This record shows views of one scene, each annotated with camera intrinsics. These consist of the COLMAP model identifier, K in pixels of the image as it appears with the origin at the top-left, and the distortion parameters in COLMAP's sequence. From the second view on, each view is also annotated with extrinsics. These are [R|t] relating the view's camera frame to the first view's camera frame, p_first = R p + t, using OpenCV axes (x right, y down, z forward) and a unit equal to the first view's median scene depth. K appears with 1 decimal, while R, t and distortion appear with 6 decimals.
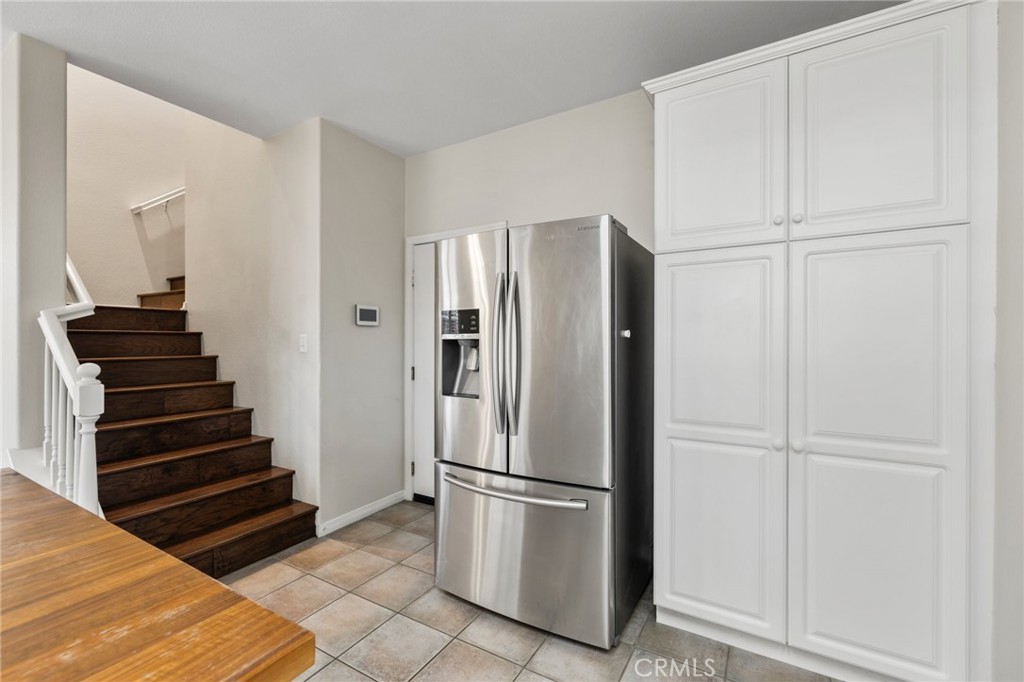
lens RADIAL K [[436.6, 0, 511.6], [0, 436.6, 341.4], [0, 0, 1]] dist [-0.000609, 0.000888]
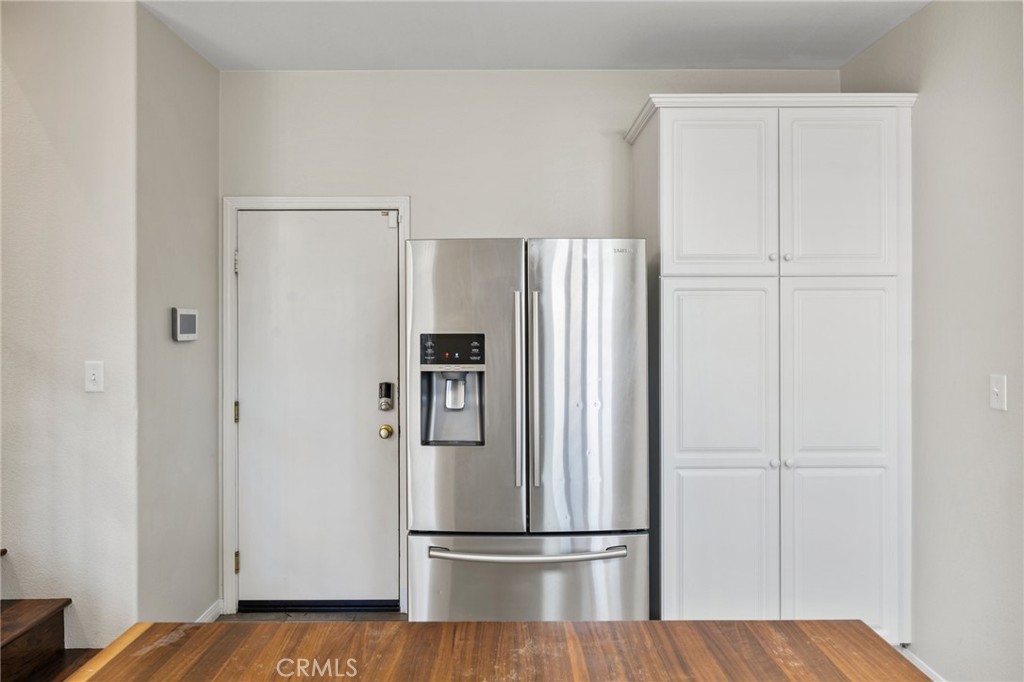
lens RADIAL K [[700.4, 0, 494.2], [0, 700.4, 320.2], [0, 0, 1]] dist [-0.003696, 0.003961]
pose [[0.855440, -0.001540, 0.517899, -0.771824], [0.002583, 0.999996, -0.001292, -0.103766], [-0.517895, 0.002443, 0.855441, -0.115473]]
